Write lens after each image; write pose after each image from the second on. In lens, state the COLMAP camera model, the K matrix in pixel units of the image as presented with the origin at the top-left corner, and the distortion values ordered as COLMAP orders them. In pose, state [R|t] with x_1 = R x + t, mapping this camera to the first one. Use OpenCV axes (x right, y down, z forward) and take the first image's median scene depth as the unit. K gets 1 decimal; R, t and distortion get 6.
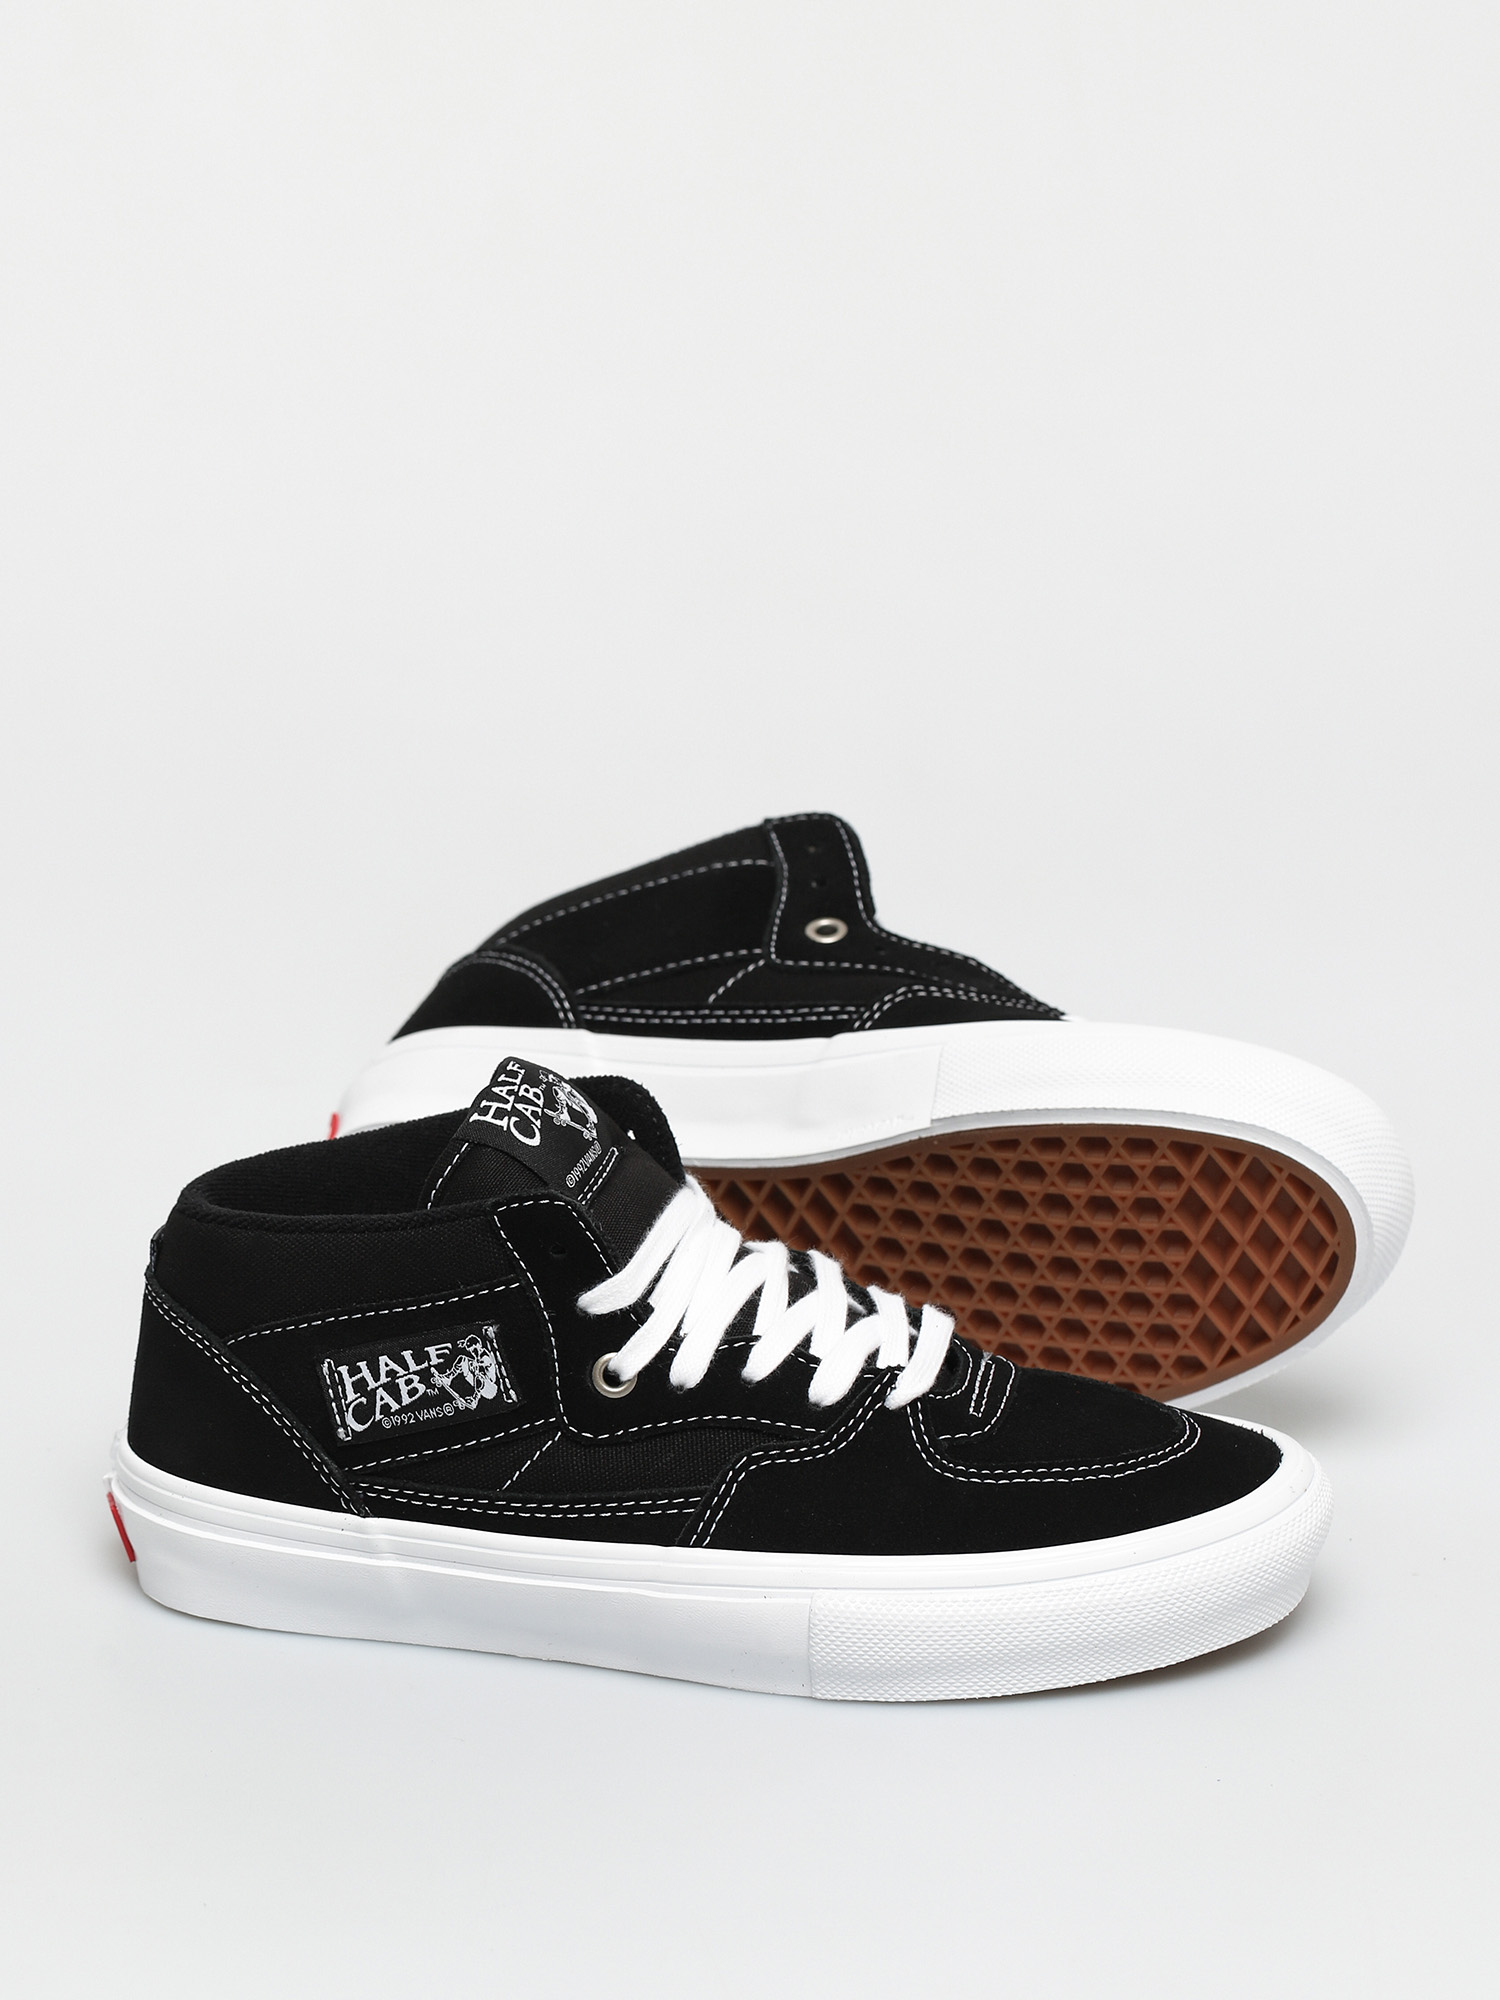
lens RADIAL K [[6312.5, 0, 750.0], [0, 6312.5, 1000.0], [0, 0, 1]] dist [-0.089167, 0.904850]
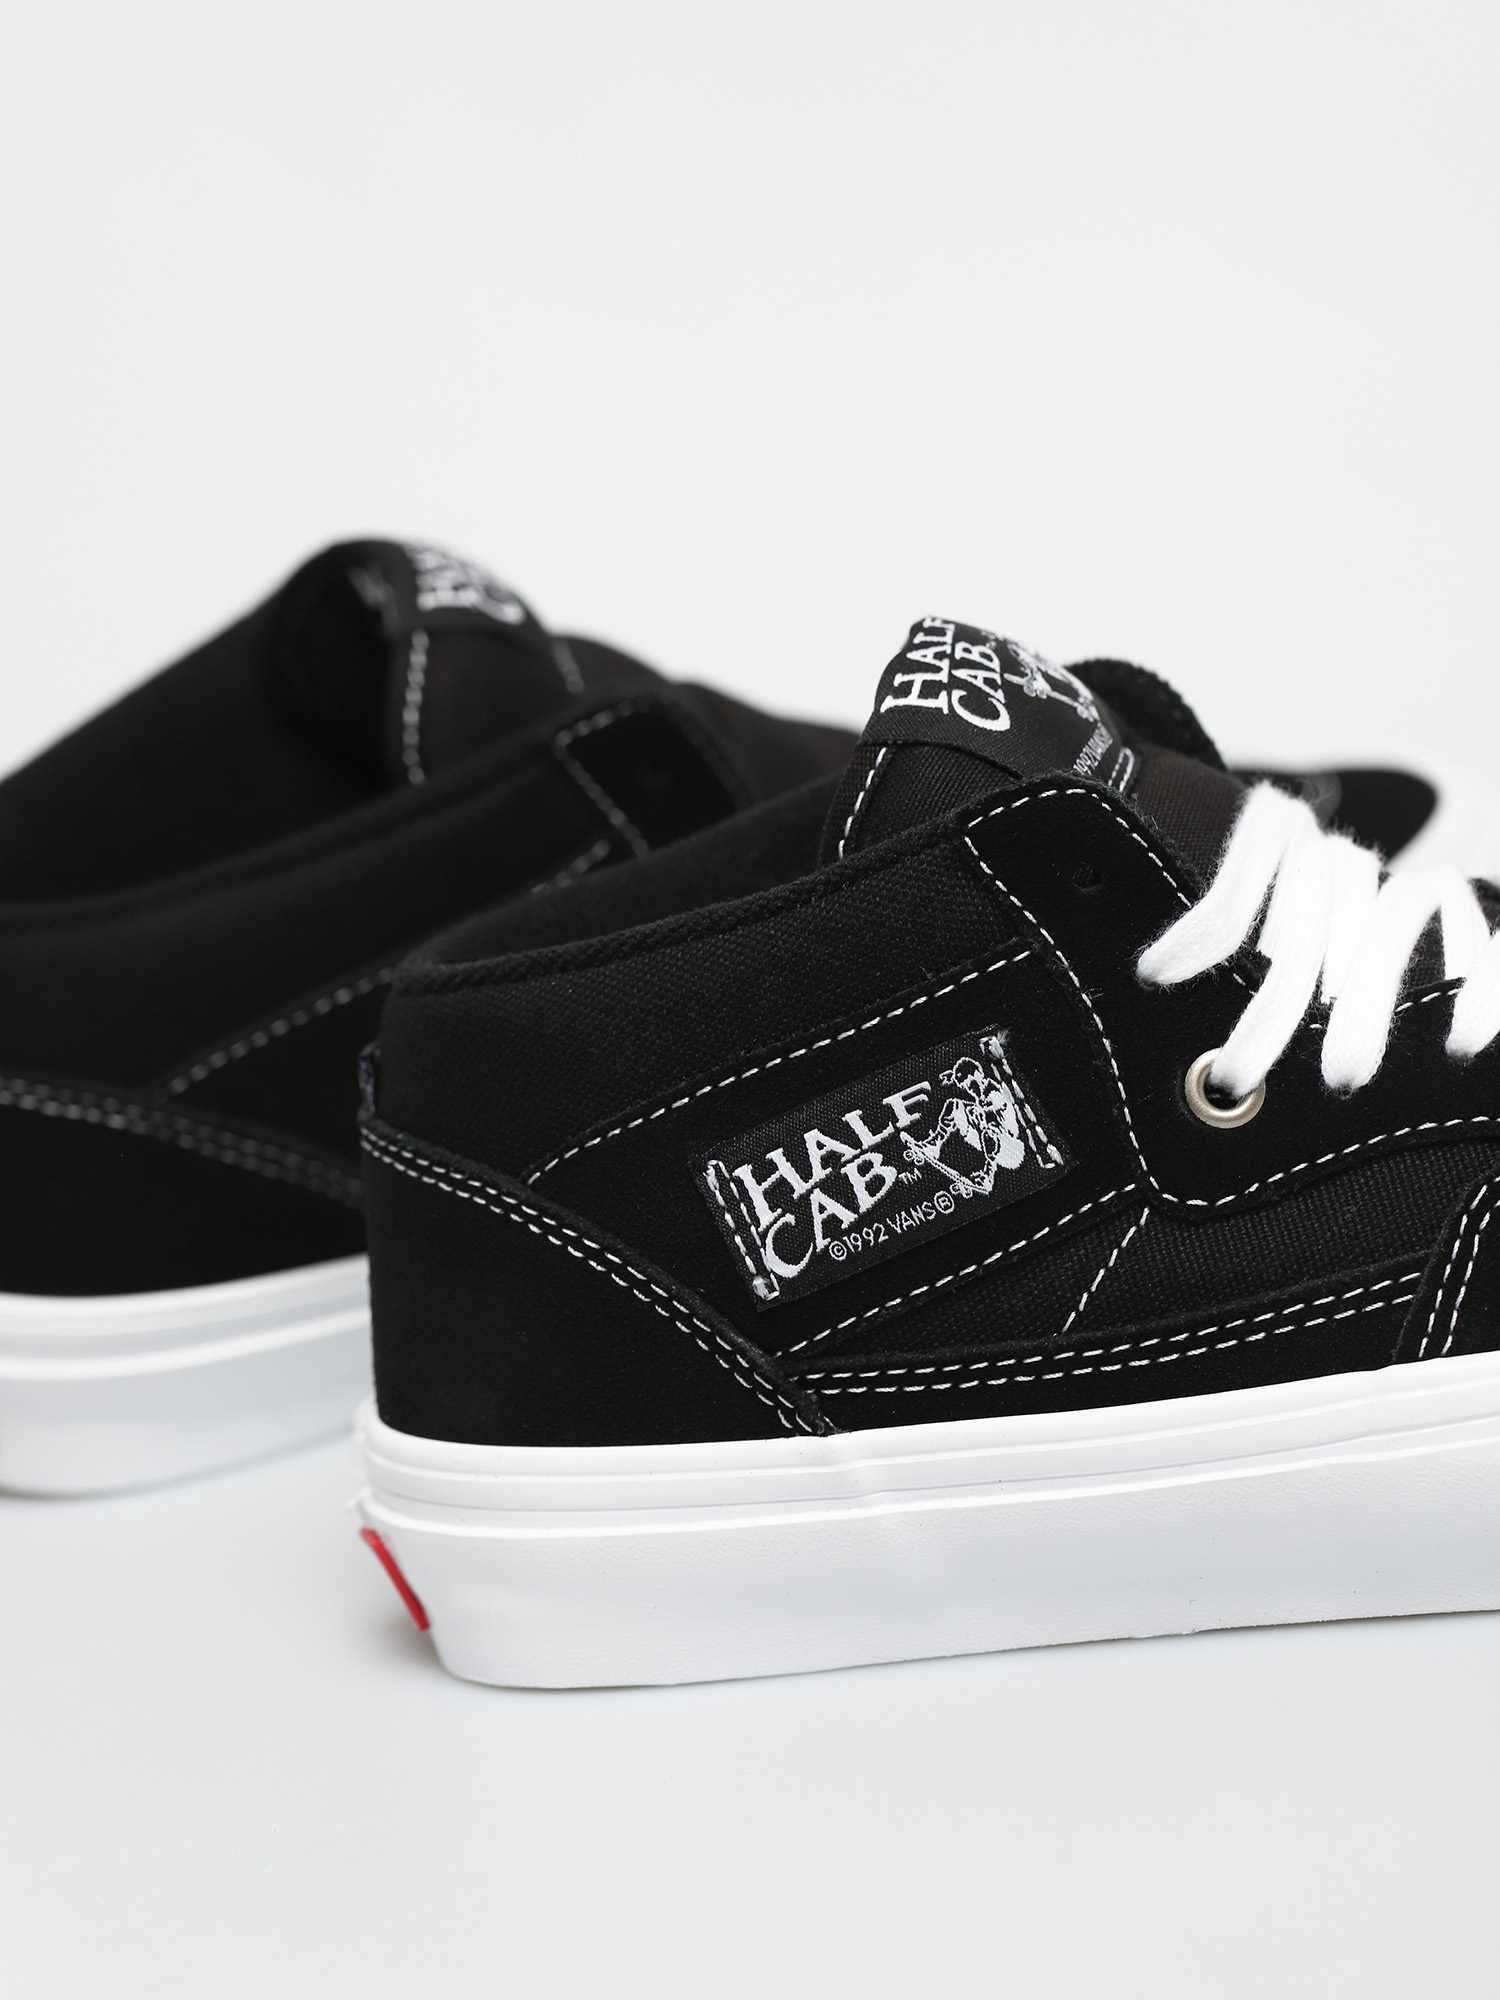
lens RADIAL K [[6312.5, 0, 750.0], [0, 6312.5, 1000.0], [0, 0, 1]] dist [-0.089167, 0.904850]
pose [[0.983273, -0.181906, 0.009137, -0.066423], [0.181852, 0.977715, -0.104899, 0.102693], [0.010148, 0.104806, 0.994441, 0.442622]]
